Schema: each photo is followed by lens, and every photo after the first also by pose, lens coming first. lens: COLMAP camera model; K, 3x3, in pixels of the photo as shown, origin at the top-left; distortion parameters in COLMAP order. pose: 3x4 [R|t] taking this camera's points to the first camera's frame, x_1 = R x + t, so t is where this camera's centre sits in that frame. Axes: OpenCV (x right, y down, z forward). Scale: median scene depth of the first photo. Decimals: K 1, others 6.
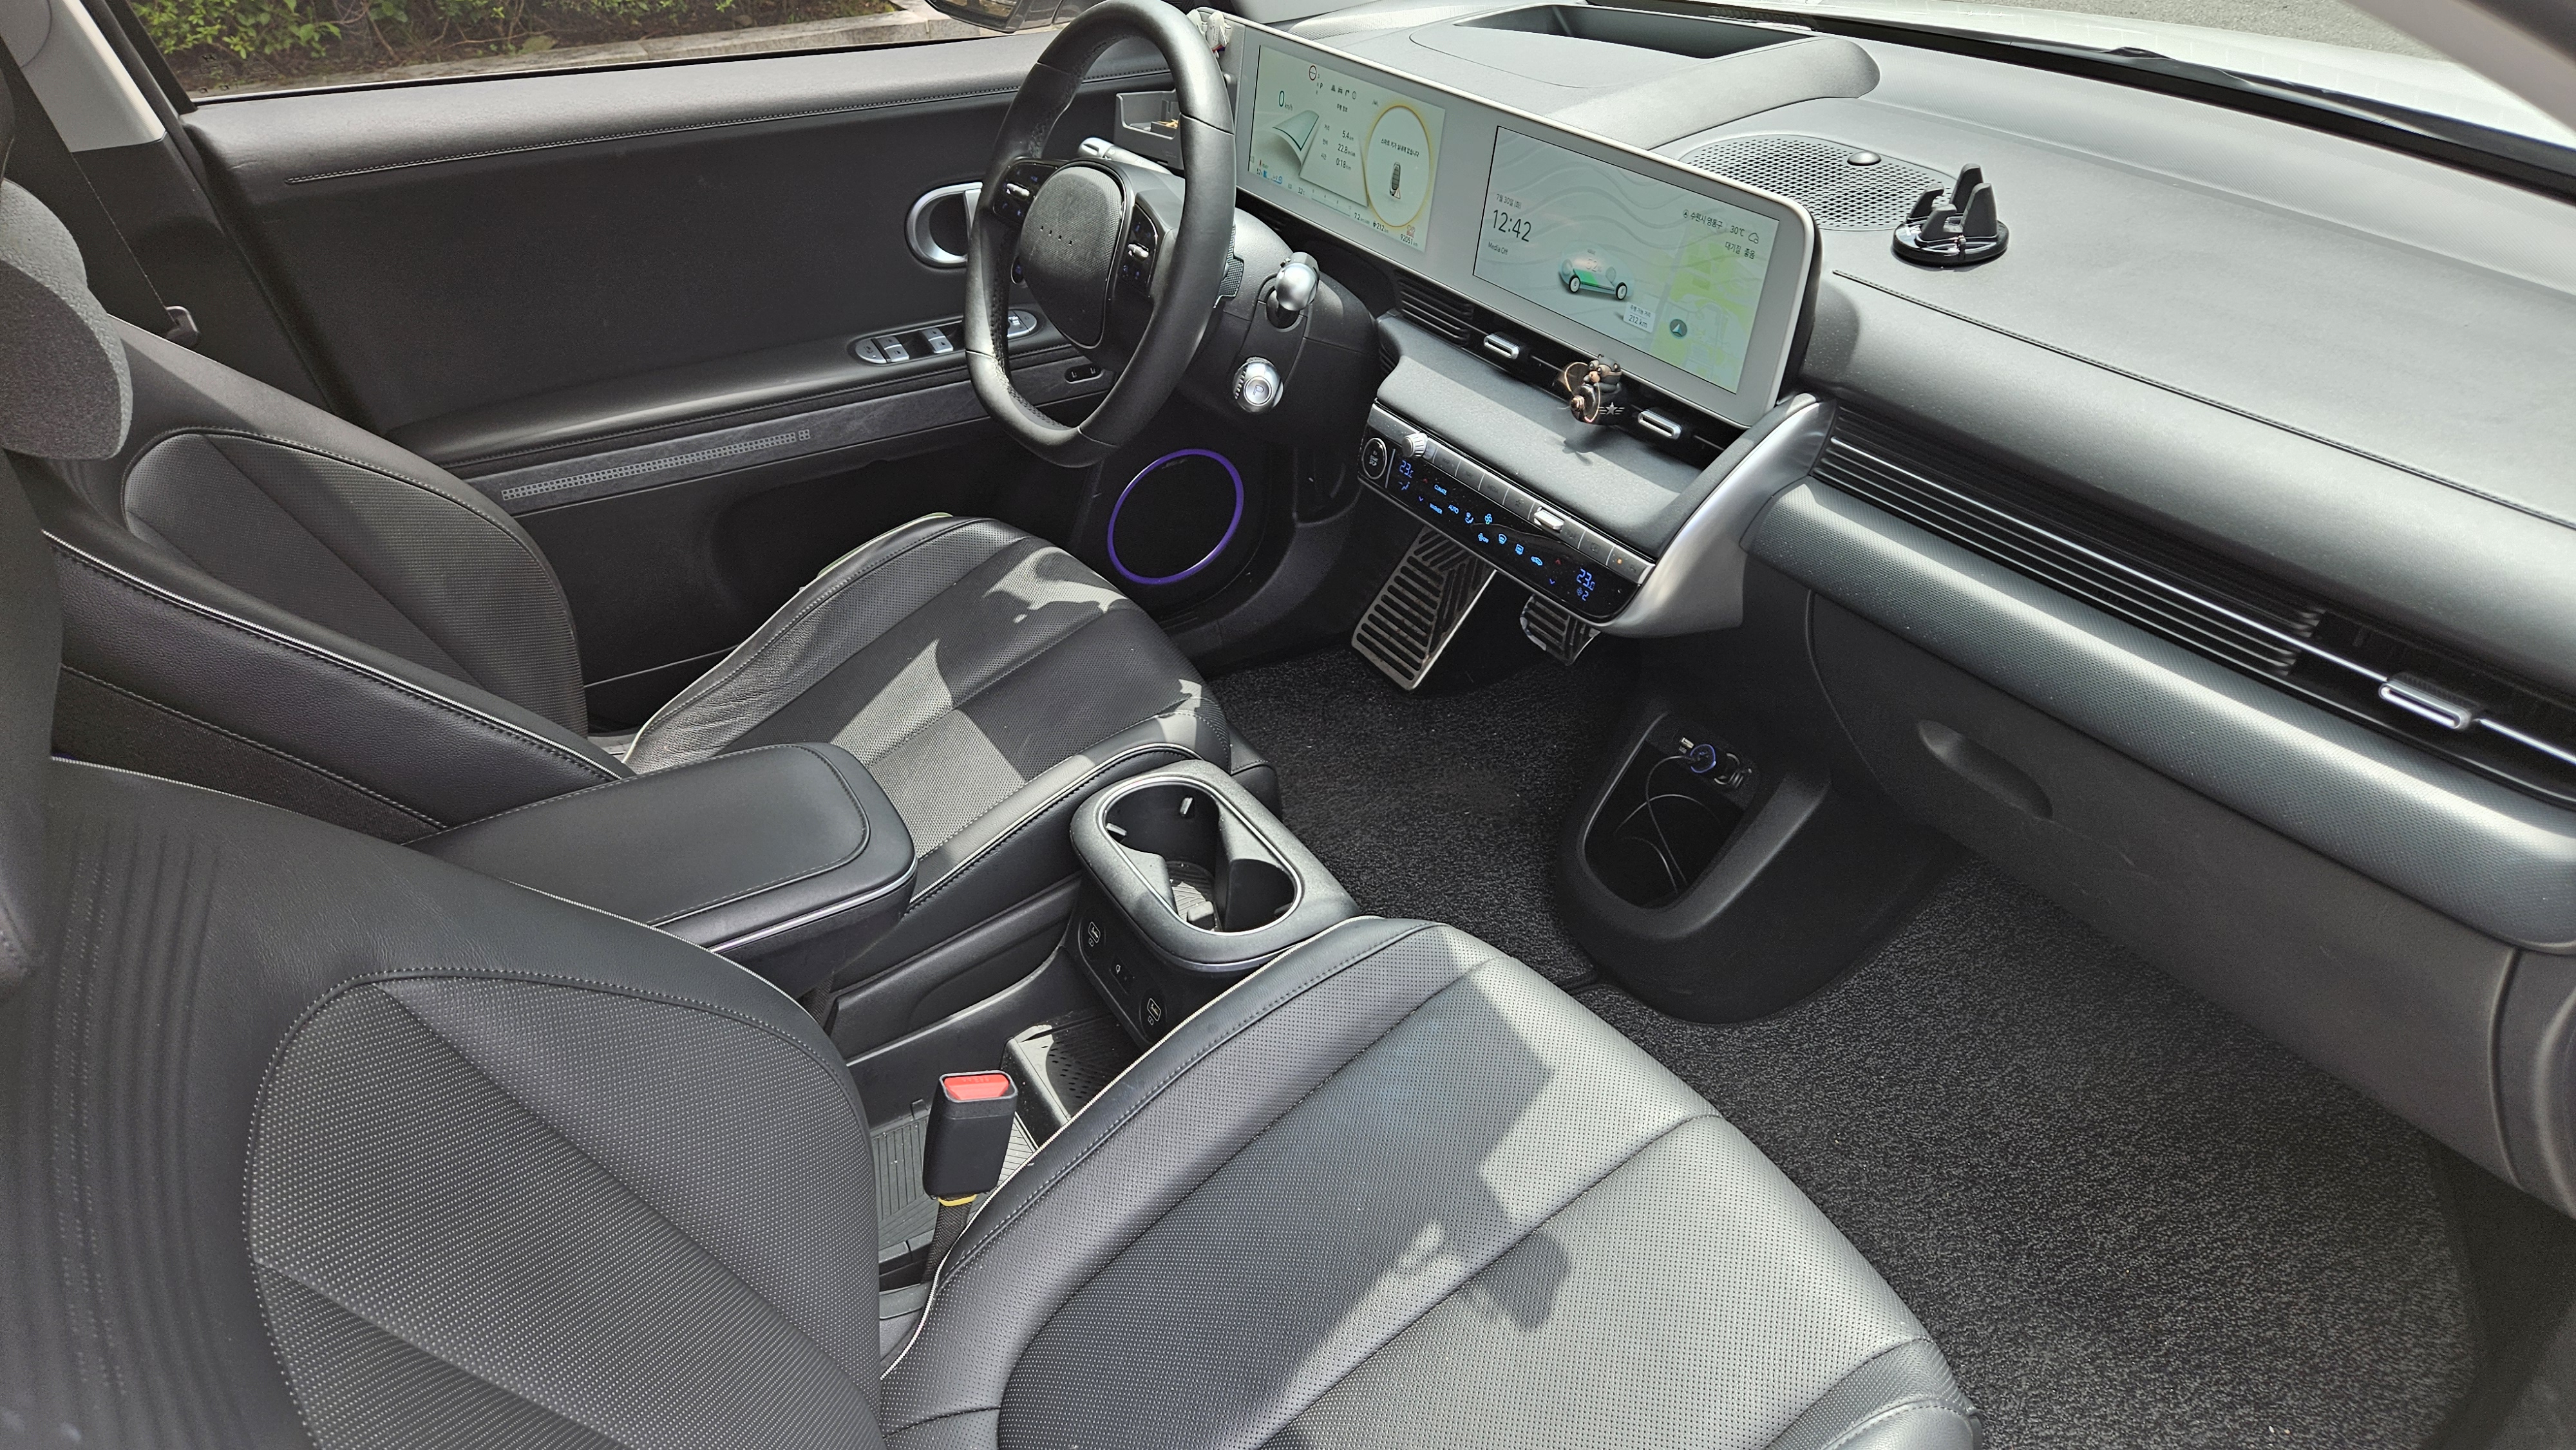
lens RADIAL K [[1706.5, 0, 1274.2], [0, 1706.5, 728.4], [0, 0, 1]] dist [0.049792, -0.001371]
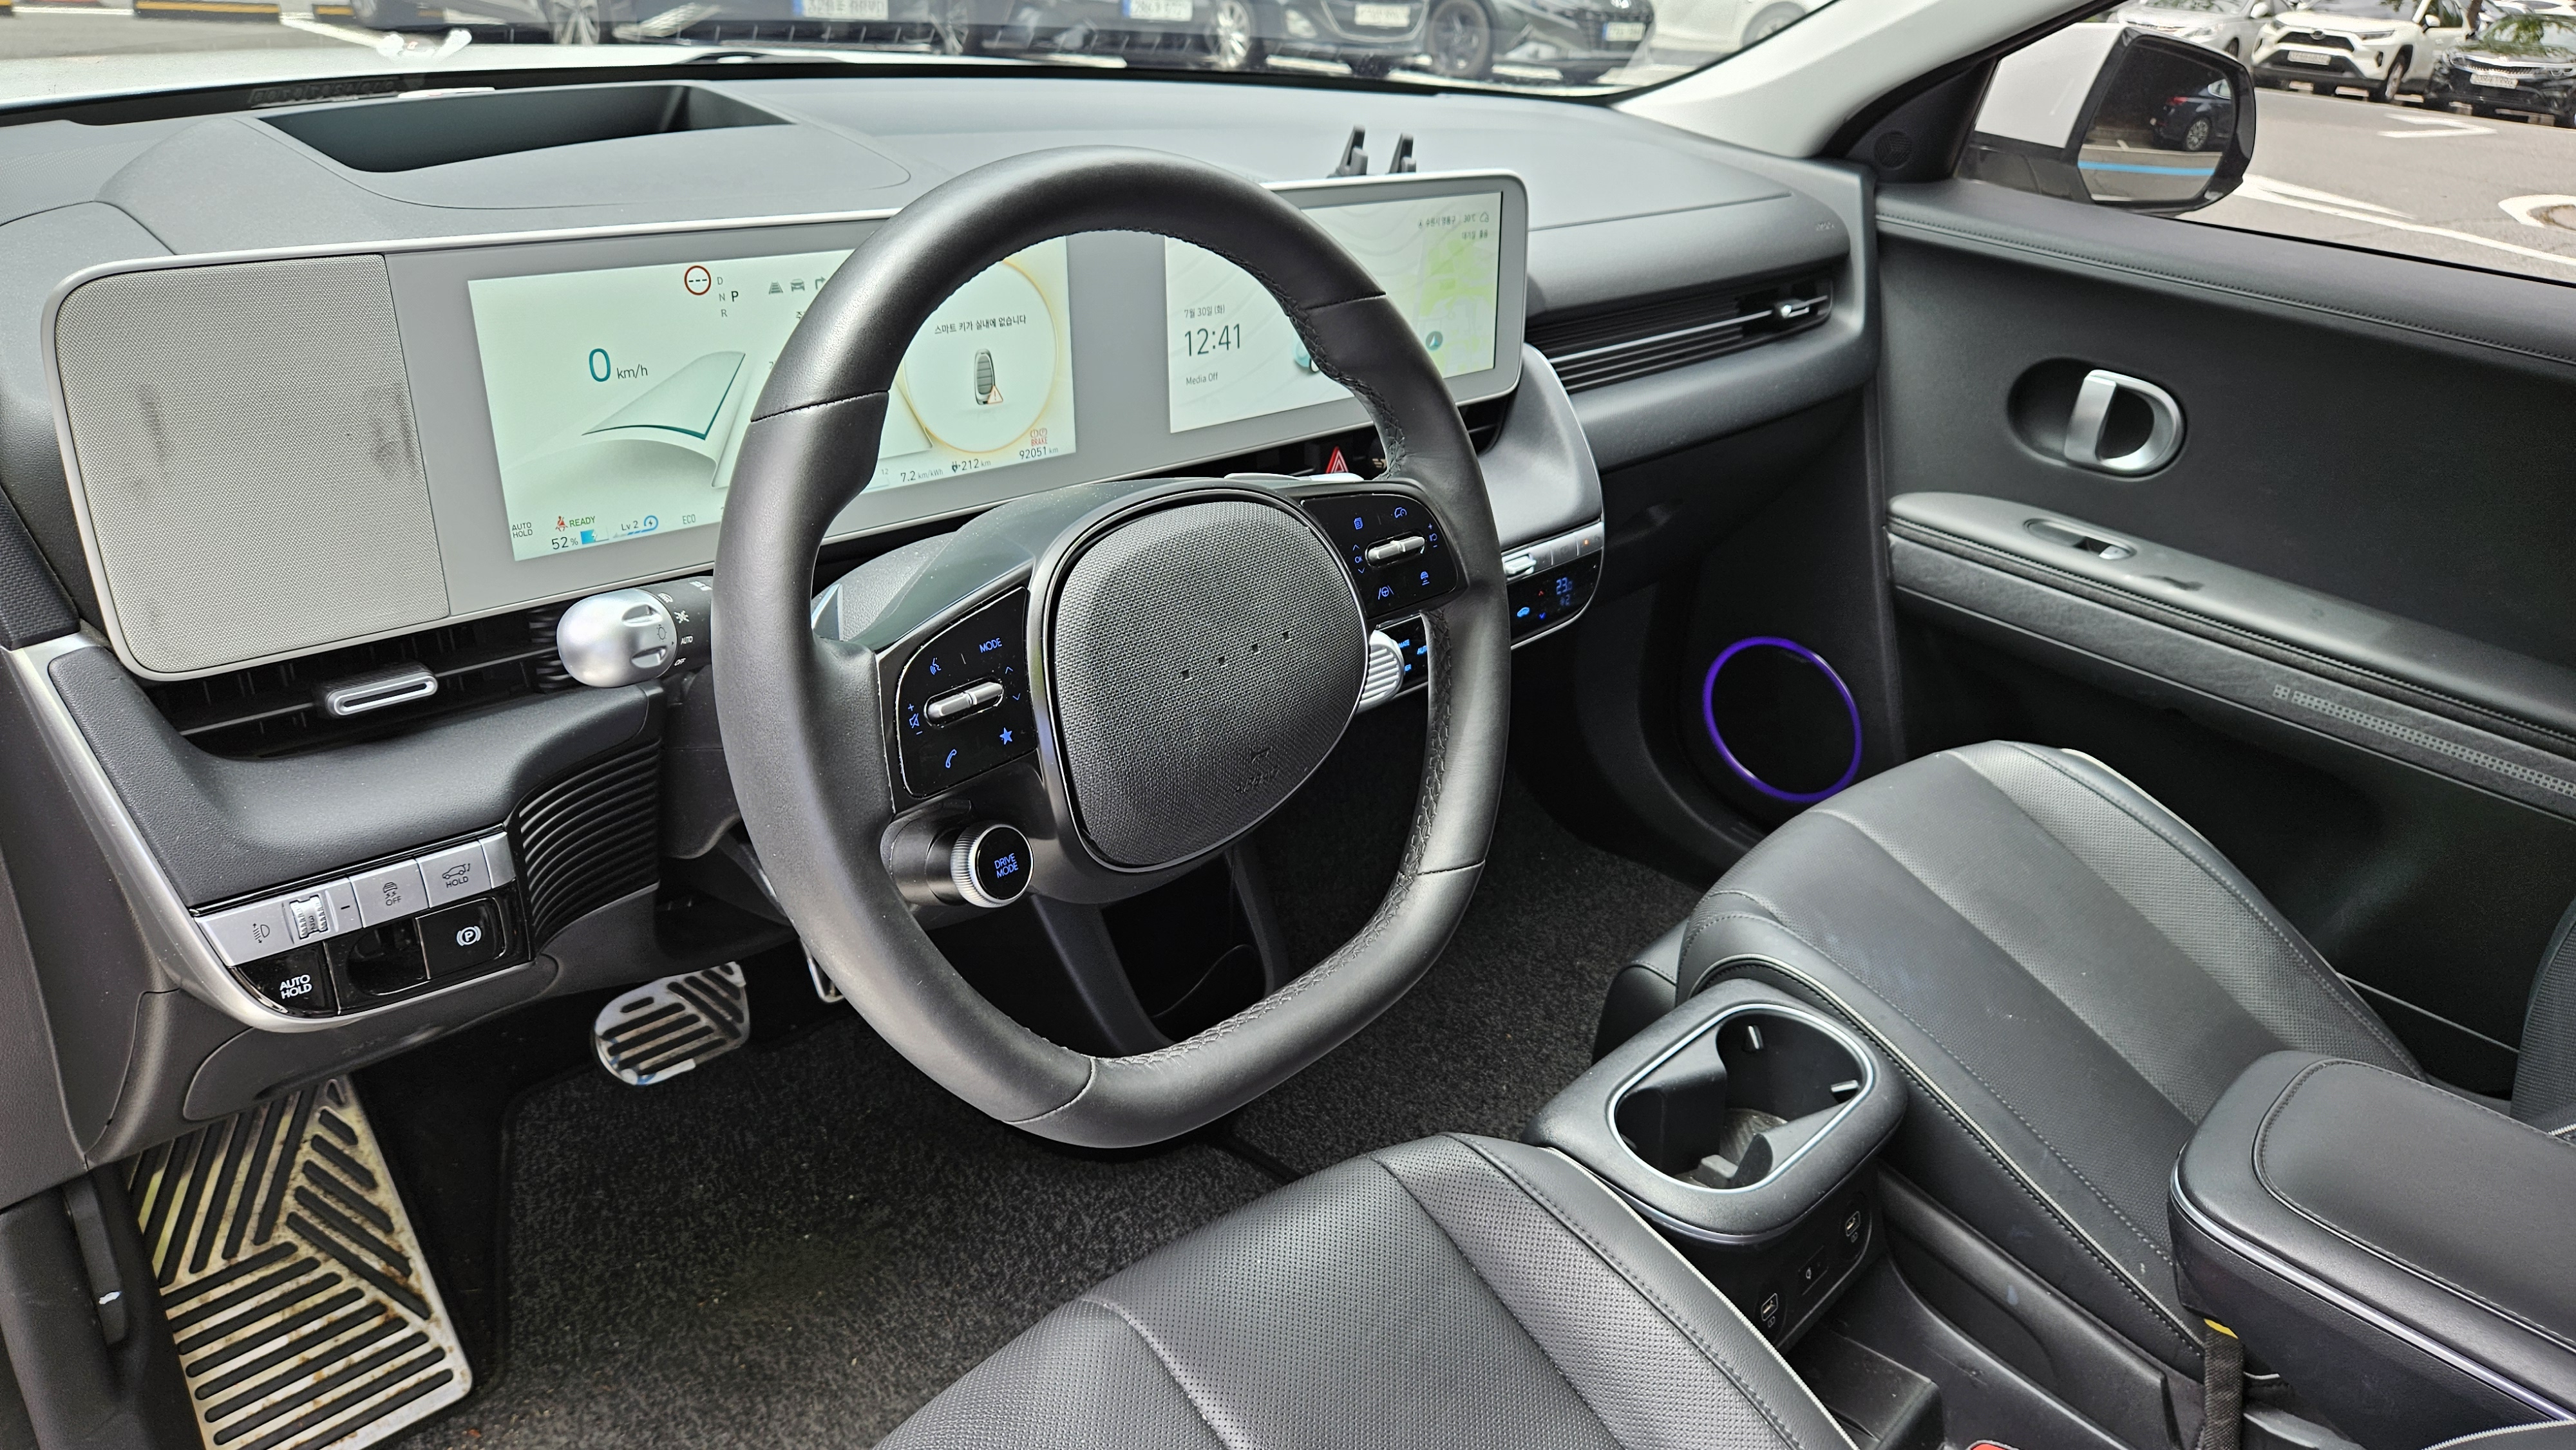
lens RADIAL K [[1706.5, 0, 1274.2], [0, 1706.5, 728.4], [0, 0, 1]] dist [0.049792, -0.001371]
pose [[-0.283501, -0.441145, 0.851480, -0.566082], [0.434014, 0.732744, 0.524135, -0.544525], [-0.855137, 0.518147, -0.016270, 1.077169]]
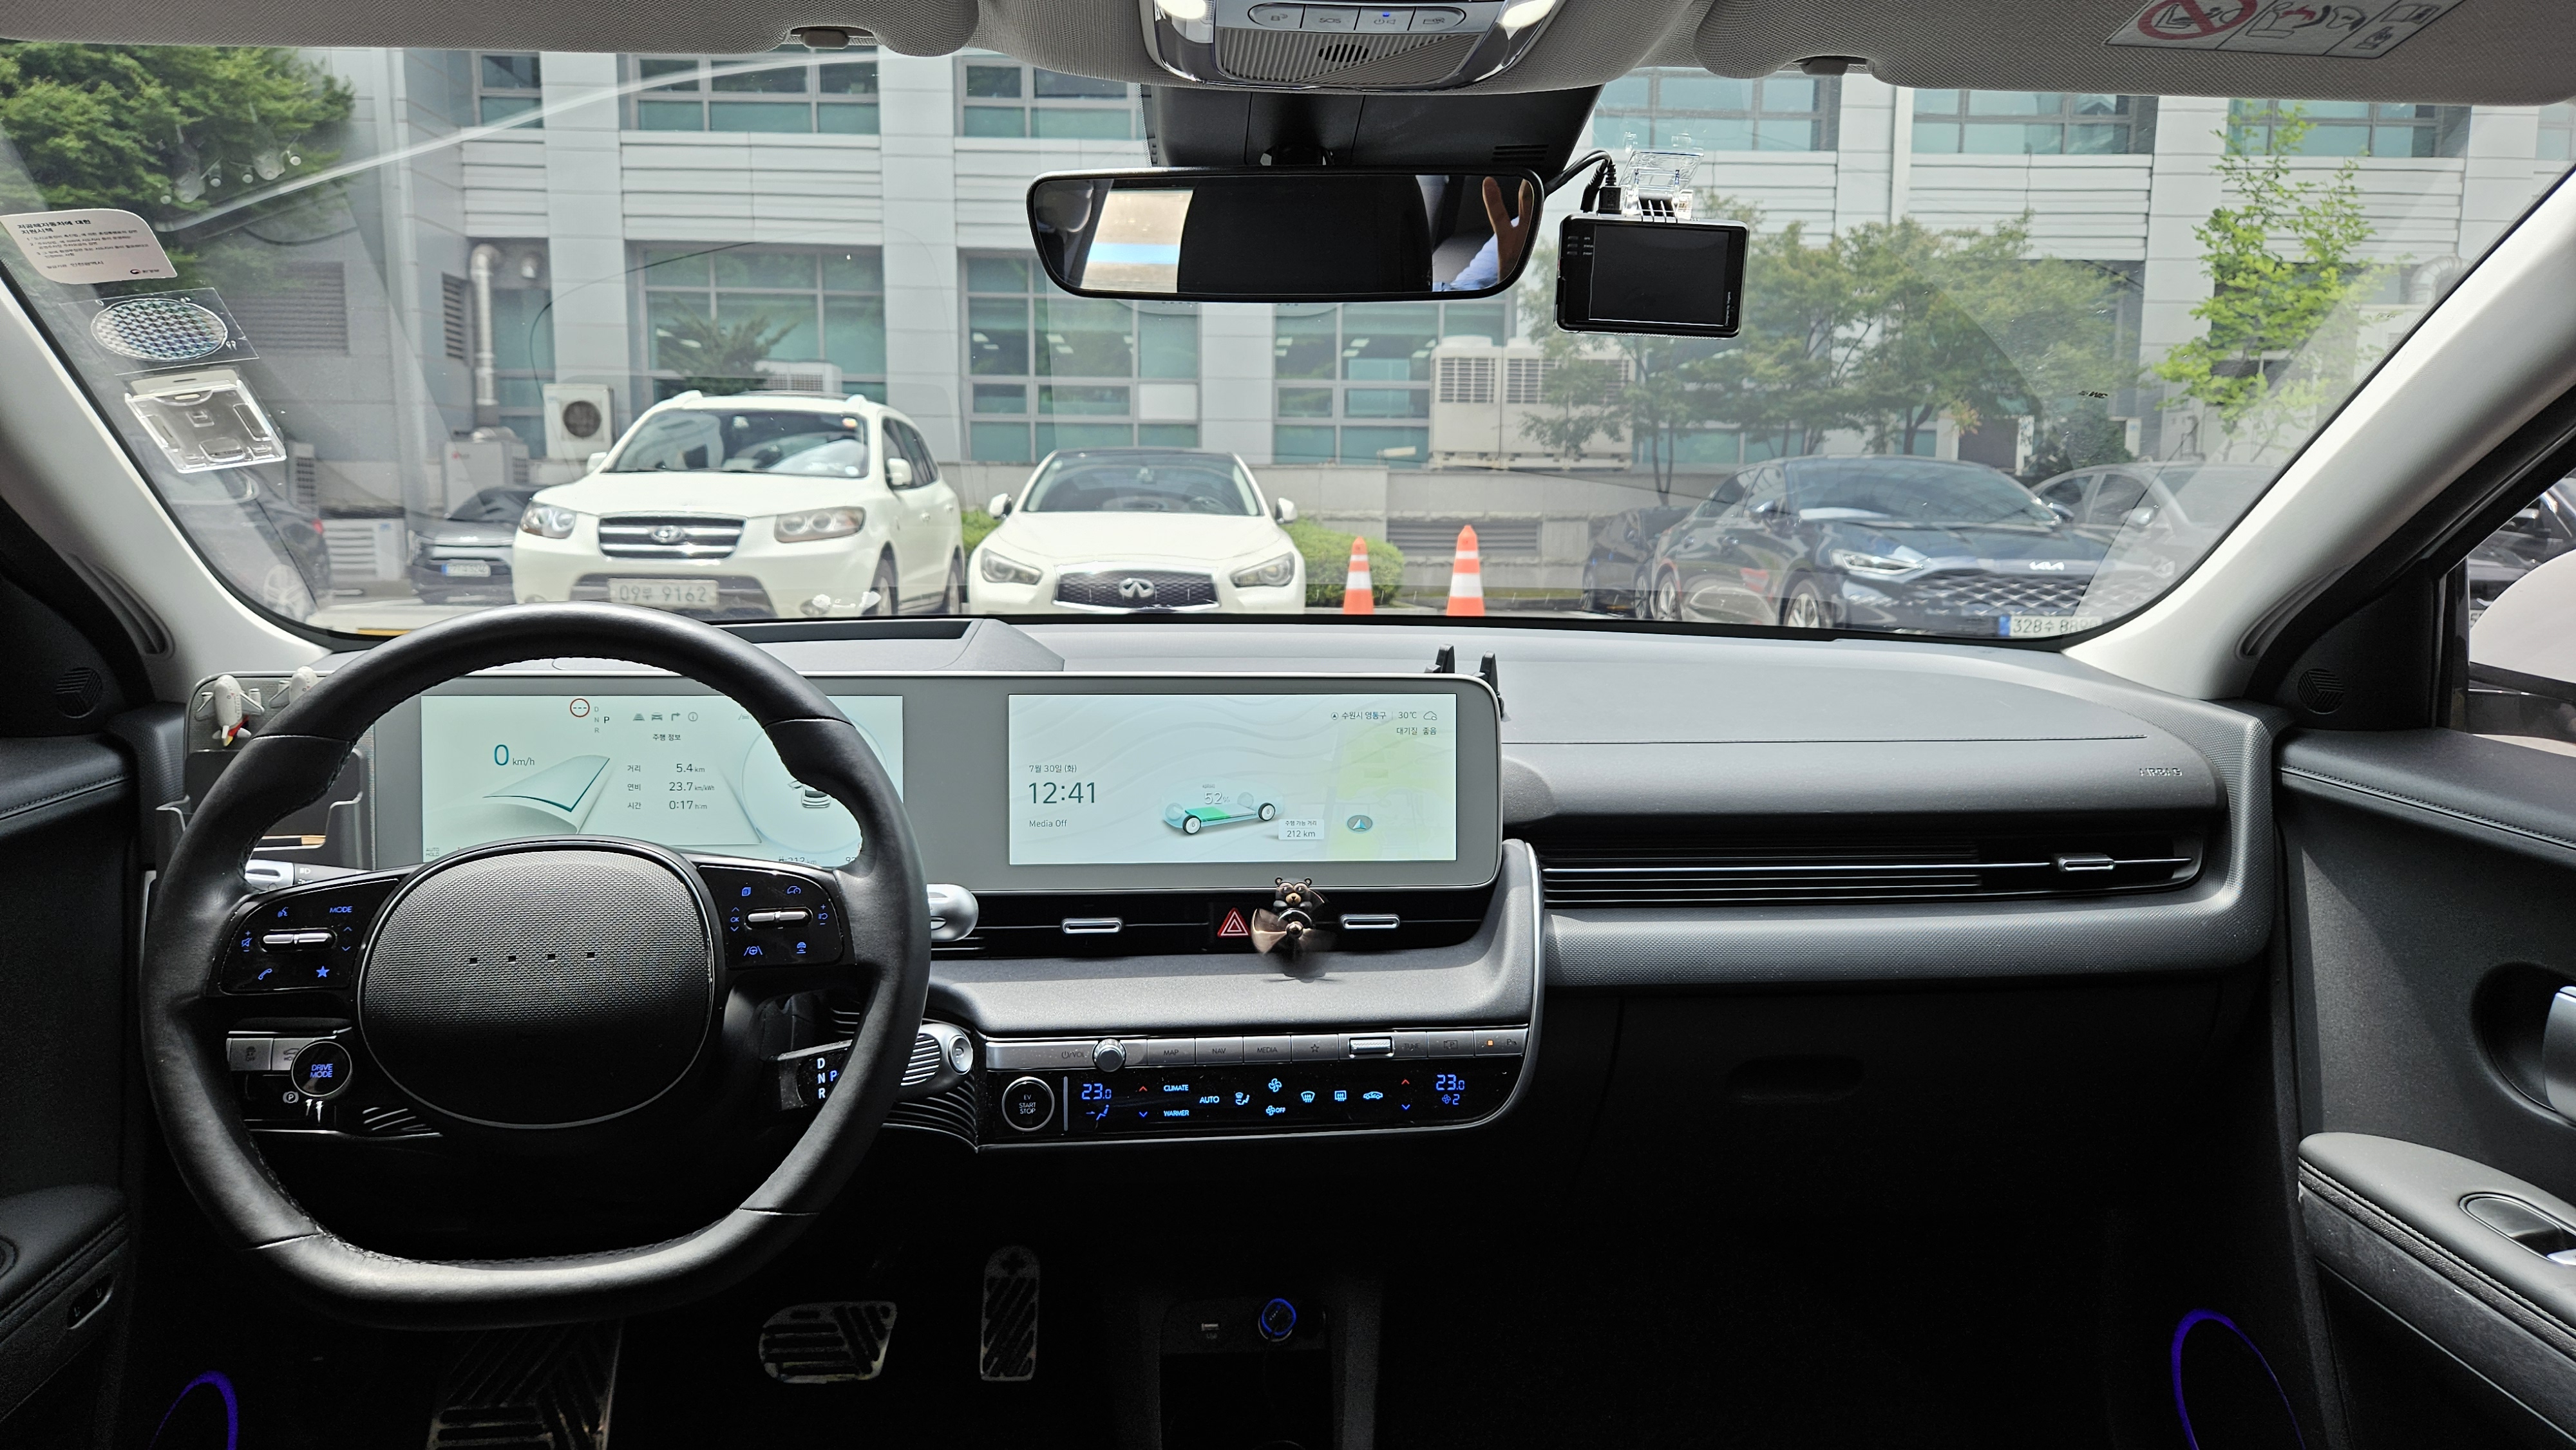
lens RADIAL K [[1706.5, 0, 1274.2], [0, 1706.5, 728.4], [0, 0, 1]] dist [0.049792, -0.001371]
pose [[0.421992, -0.126566, 0.897721, -0.590103], [0.473382, 0.875262, -0.099123, -0.185956], [-0.773196, 0.466795, 0.429268, 0.531551]]
